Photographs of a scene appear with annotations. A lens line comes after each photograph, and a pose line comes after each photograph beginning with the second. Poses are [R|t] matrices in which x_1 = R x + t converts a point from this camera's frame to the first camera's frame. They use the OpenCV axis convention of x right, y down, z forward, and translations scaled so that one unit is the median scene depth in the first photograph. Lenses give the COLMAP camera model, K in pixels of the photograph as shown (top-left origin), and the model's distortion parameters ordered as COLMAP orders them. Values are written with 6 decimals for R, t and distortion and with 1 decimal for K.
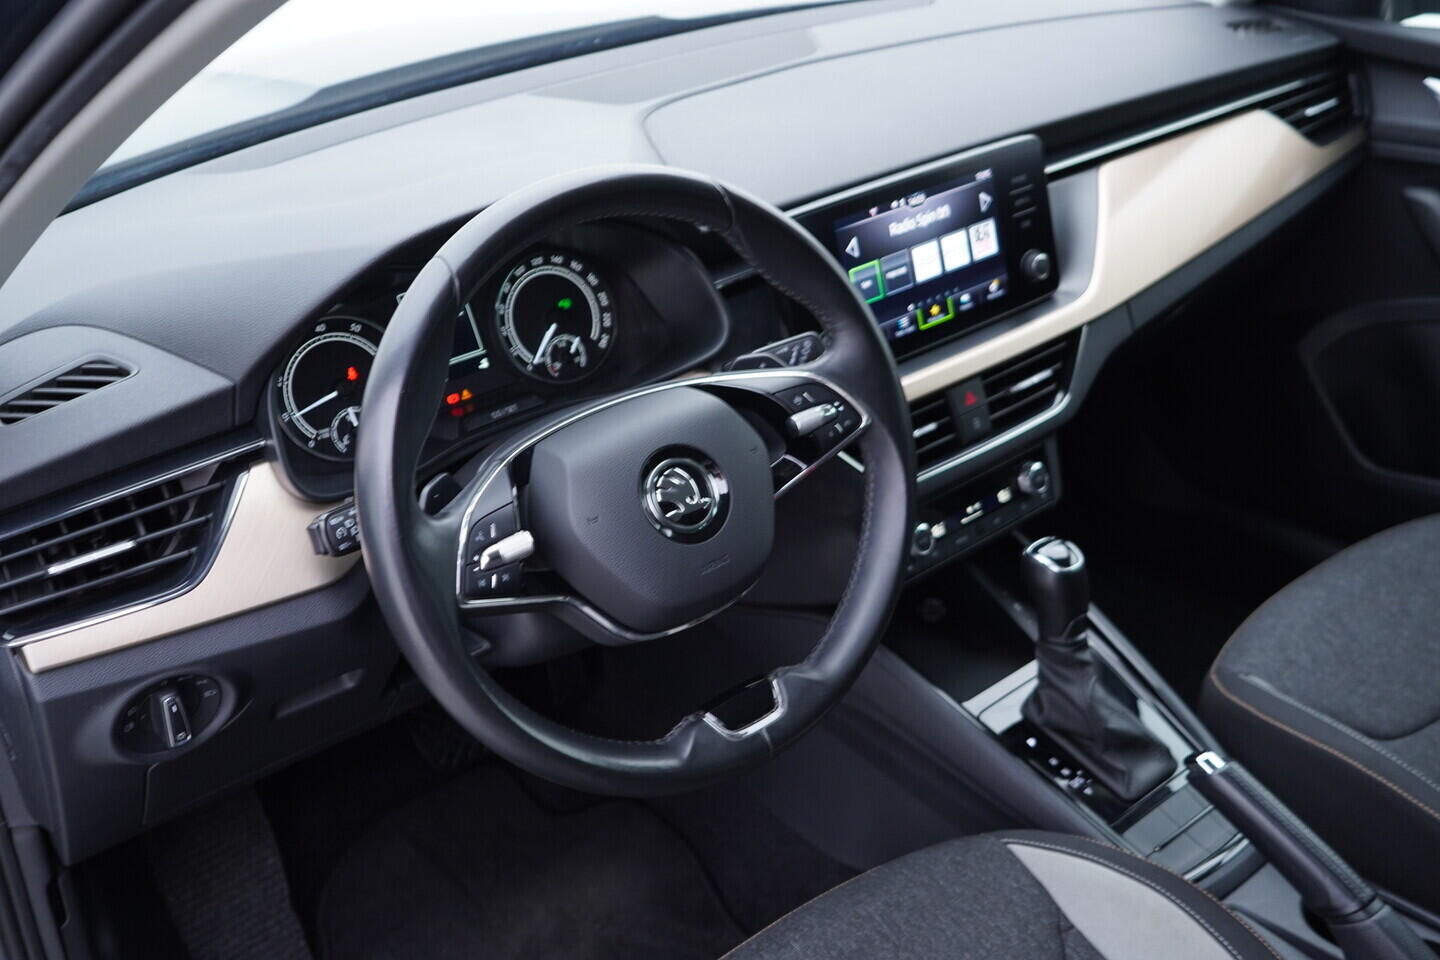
lens RADIAL K [[1474.5, 0, 715.3], [0, 1474.5, 487.0], [0, 0, 1]] dist [0.000470, 0.000000]
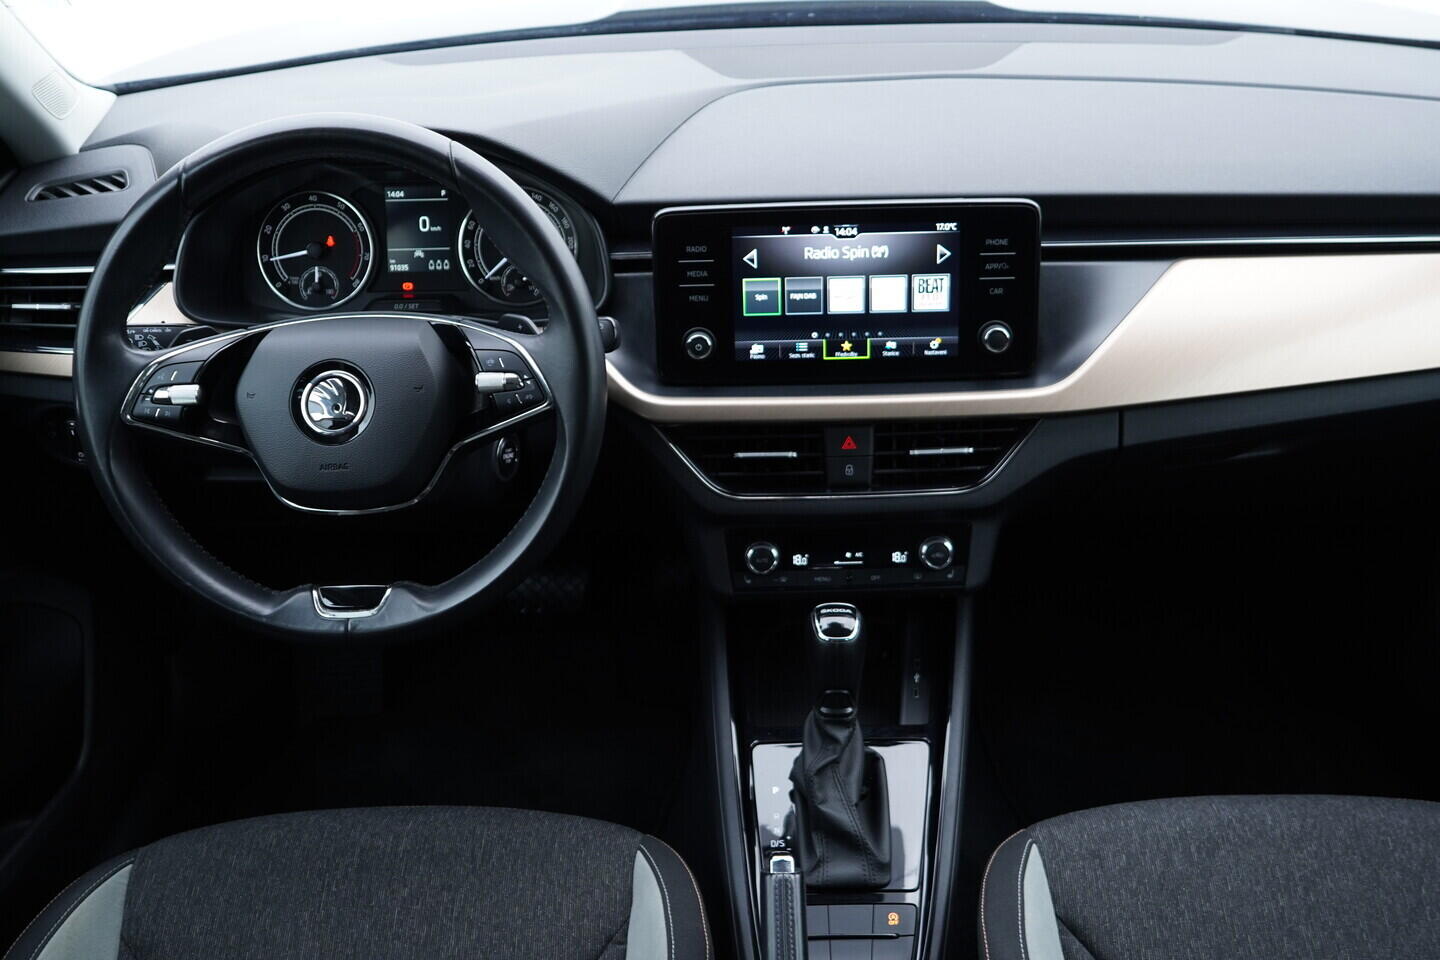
lens RADIAL K [[1474.5, 0, 714.2], [0, 1474.5, 478.8], [0, 0, 1]] dist [0.000470, 0.000000]
pose [[0.771275, 0.349165, -0.532183, 0.658040], [-0.321559, 0.935310, 0.147632, -0.159797], [0.549304, 0.057264, 0.833658, 0.146745]]
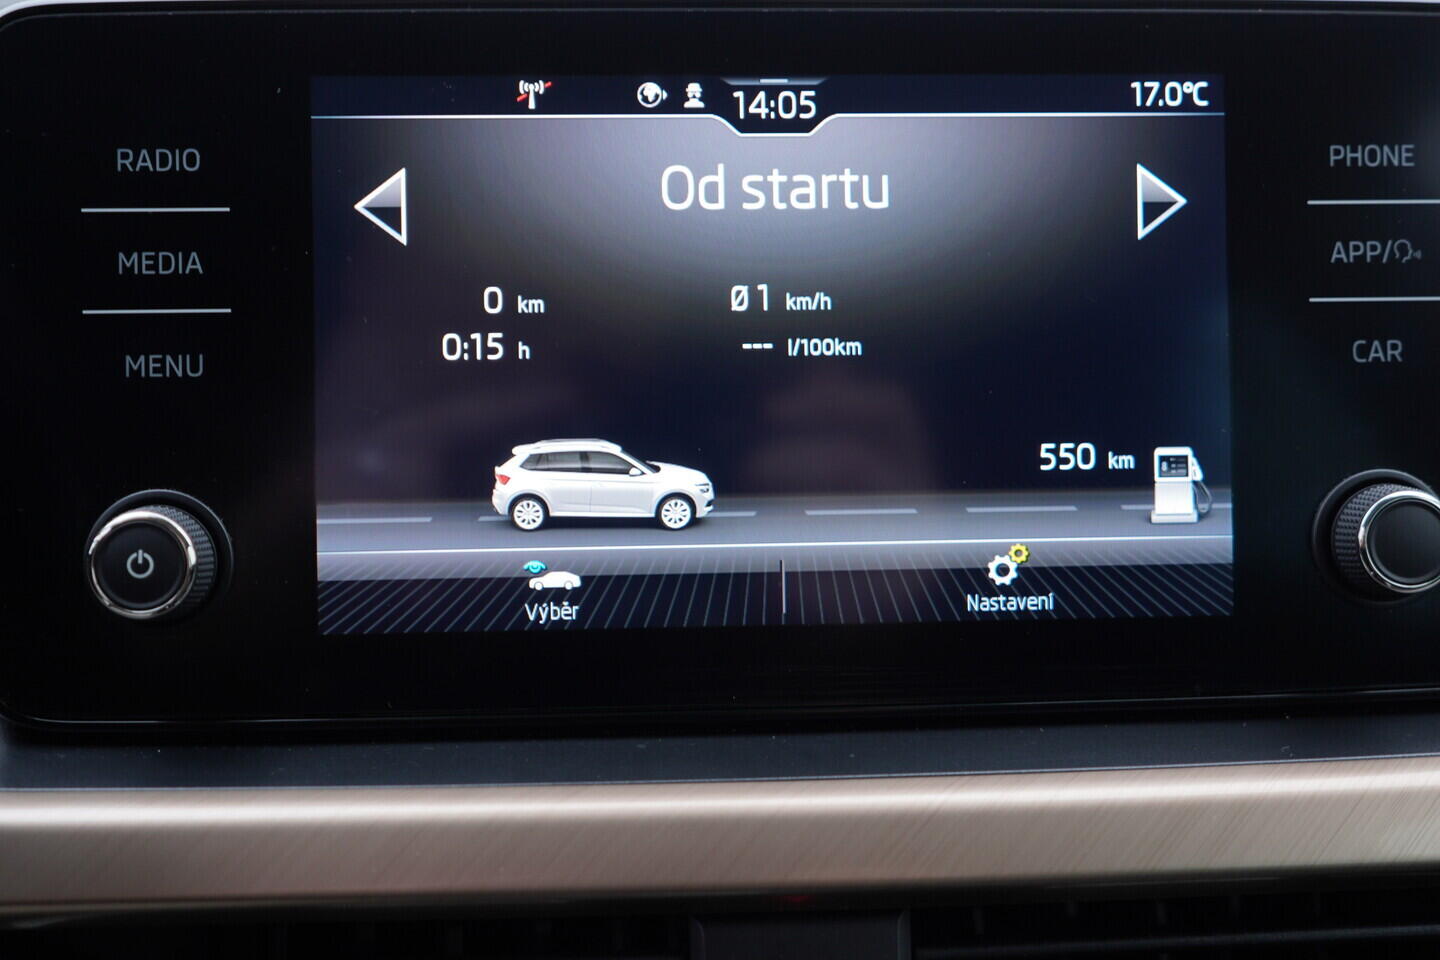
lens RADIAL K [[1474.5, 0, 719.2], [0, 1474.5, 475.3], [0, 0, 1]] dist [0.000470, 0.000000]
pose [[0.809265, 0.188808, -0.556274, 0.280651], [-0.323573, 0.933612, -0.153850, -0.098496], [0.490296, 0.304500, 0.816633, 0.828060]]
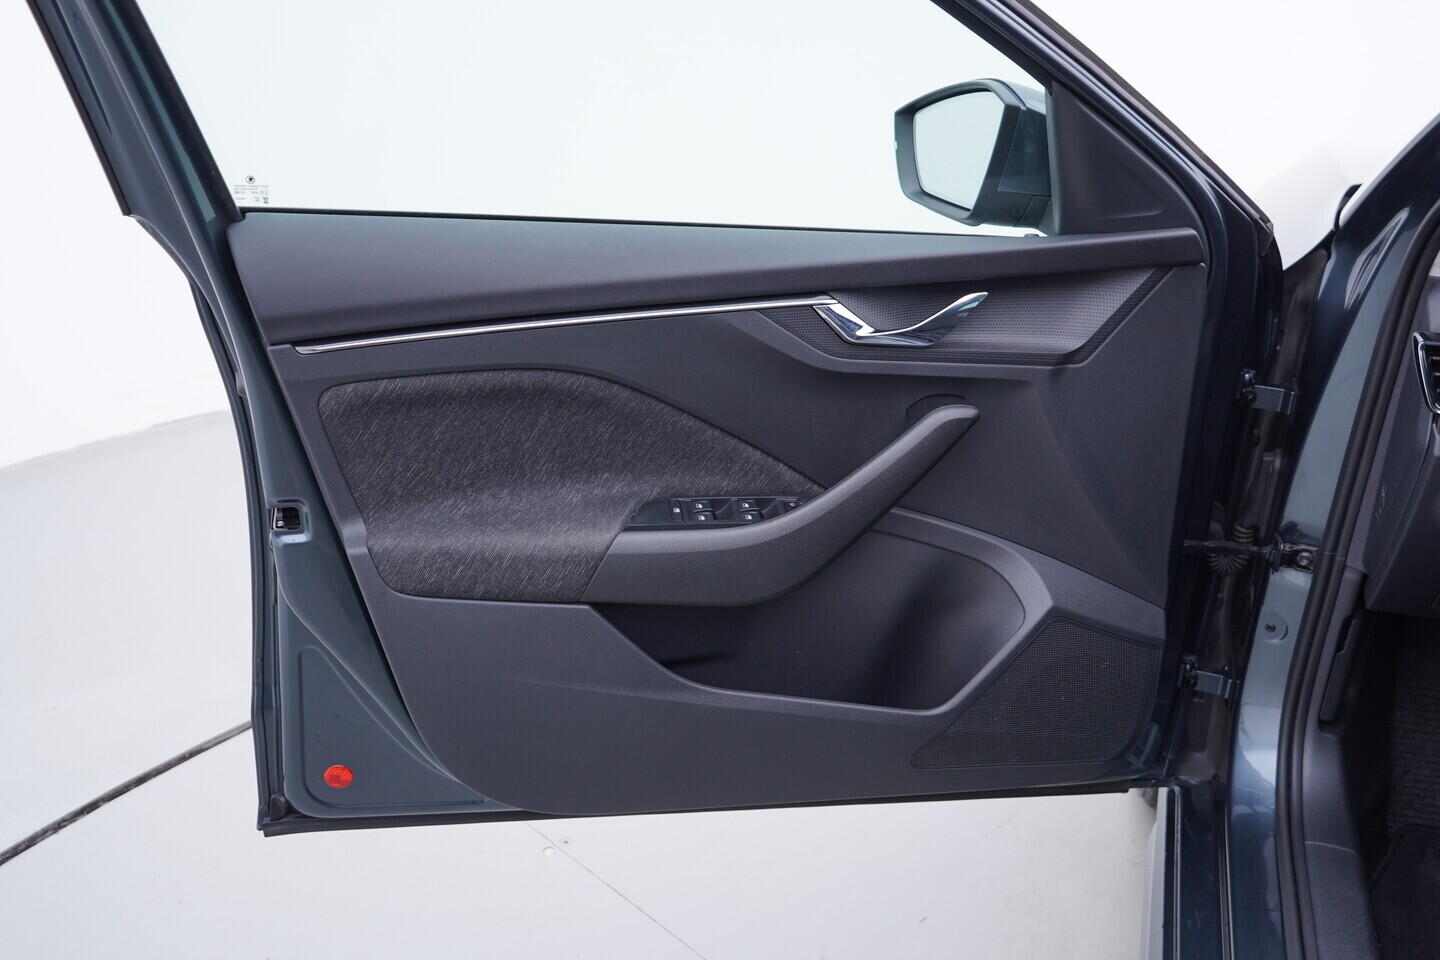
lens RADIAL K [[1474.5, 0, 731.7], [0, 1474.5, 478.0], [0, 0, 1]] dist [0.000470, 0.000000]
pose [[0.582758, 0.389273, -0.713344, 0.150715], [-0.419983, 0.895757, 0.145715, 0.182657], [0.695706, 0.214676, 0.685498, -0.384550]]
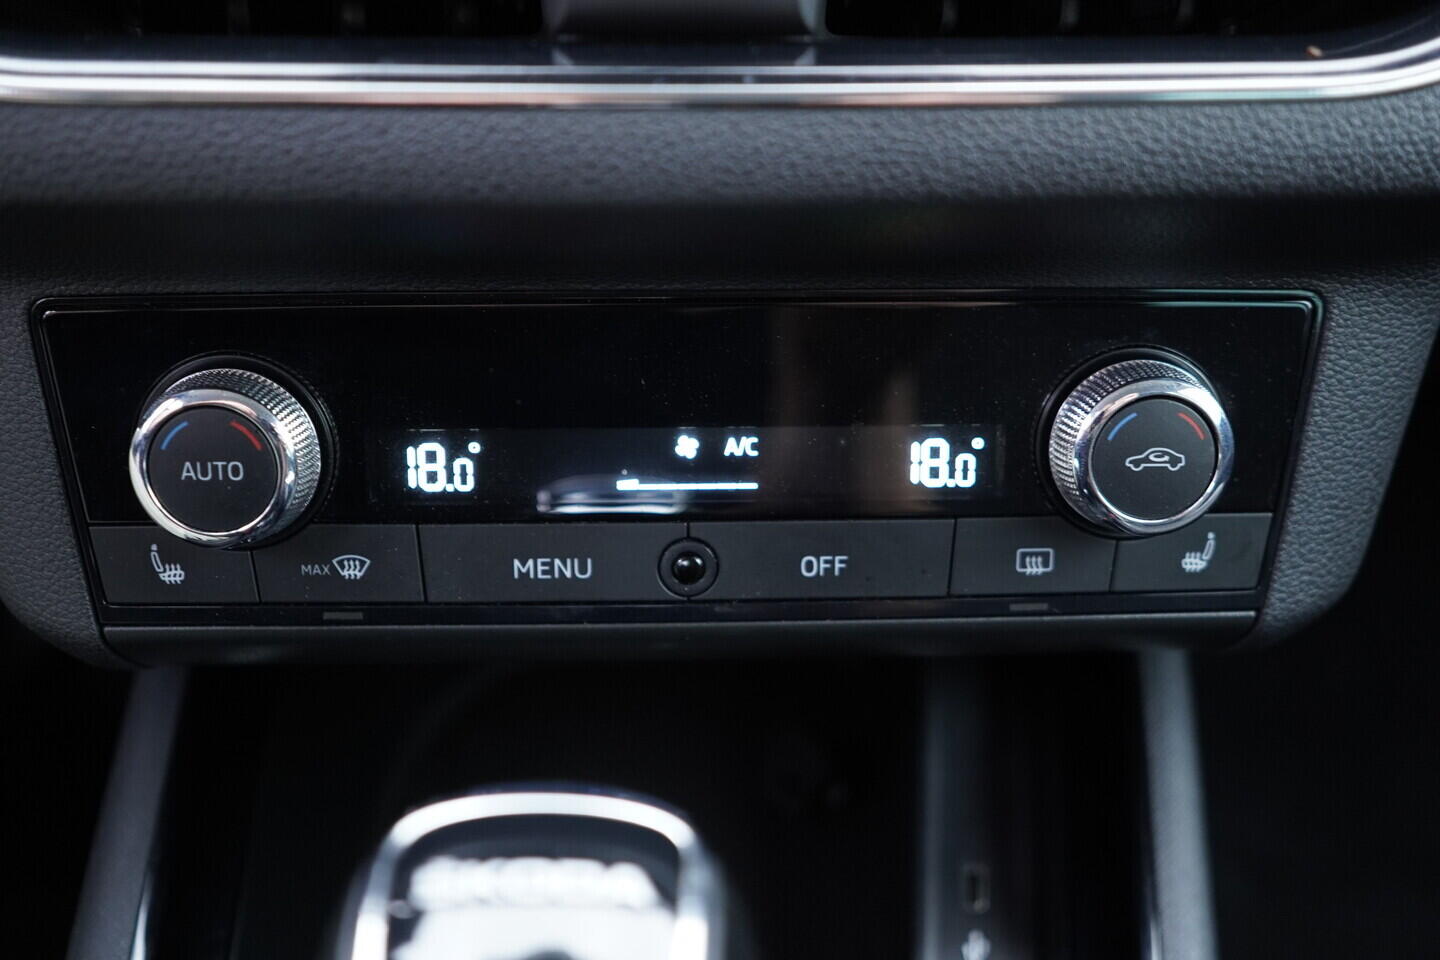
lens RADIAL K [[1474.5, 0, 720.0], [0, 1474.5, 481.5], [0, 0, 1]] dist [0.000470, 0.000000]
pose [[0.790087, 0.407831, -0.457643, 0.288693], [-0.347686, 0.913009, 0.213377, -0.024913], [0.504854, -0.009470, 0.863153, 0.908563]]
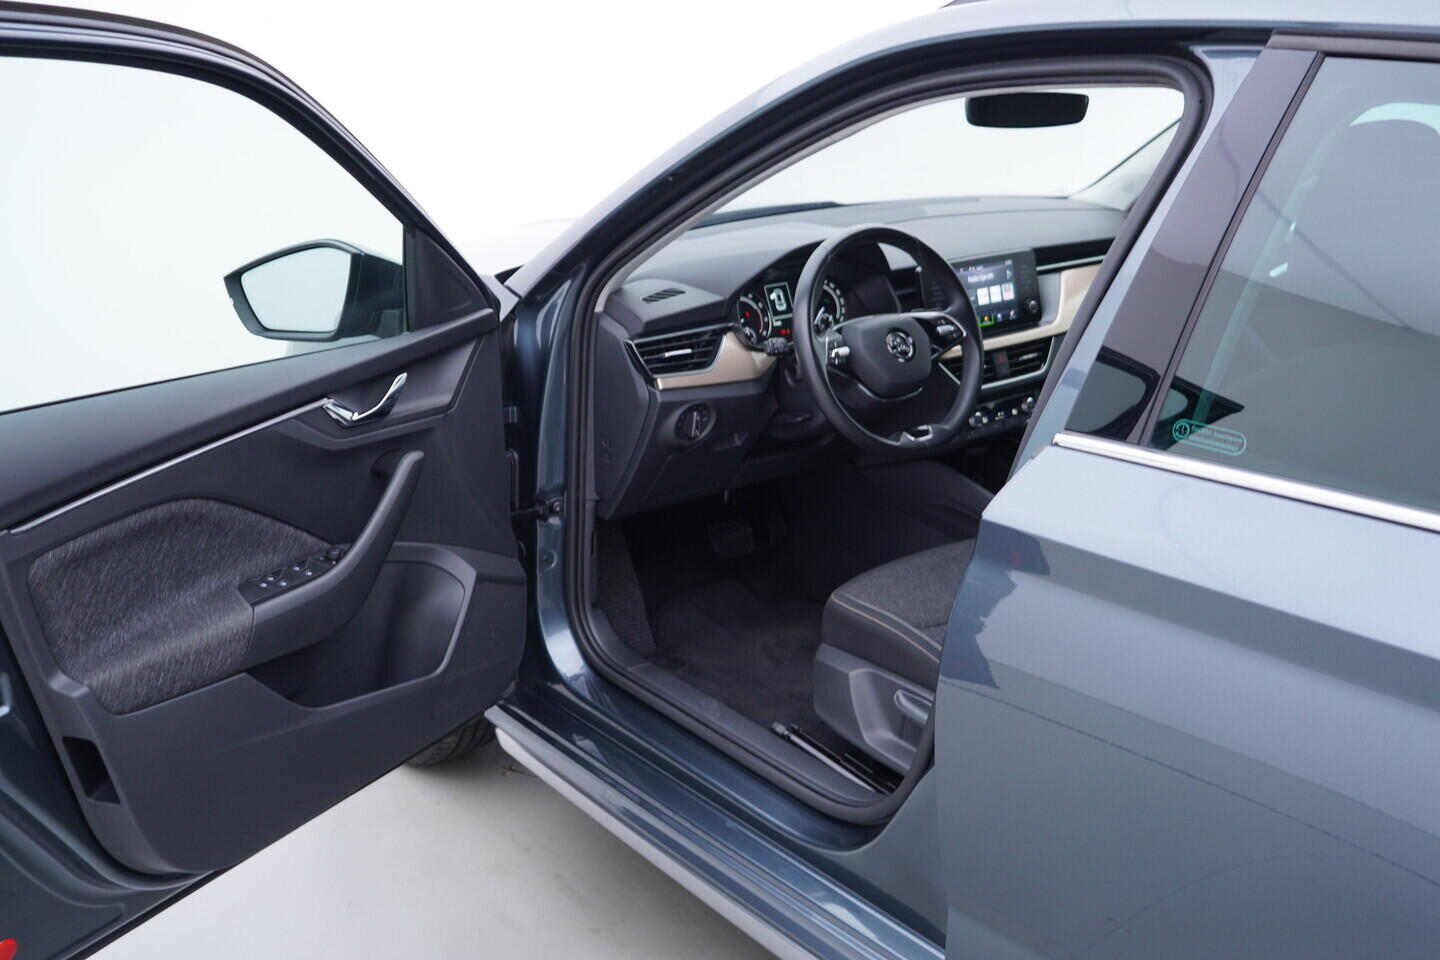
lens RADIAL K [[1474.5, 0, 729.6], [0, 1474.5, 484.5], [0, 0, 1]] dist [0.000470, 0.000000]
pose [[0.998402, 0.053228, 0.018985, -0.276892], [-0.049110, 0.983420, -0.174563, 0.554728], [-0.027962, 0.173352, 0.984463, -1.180922]]
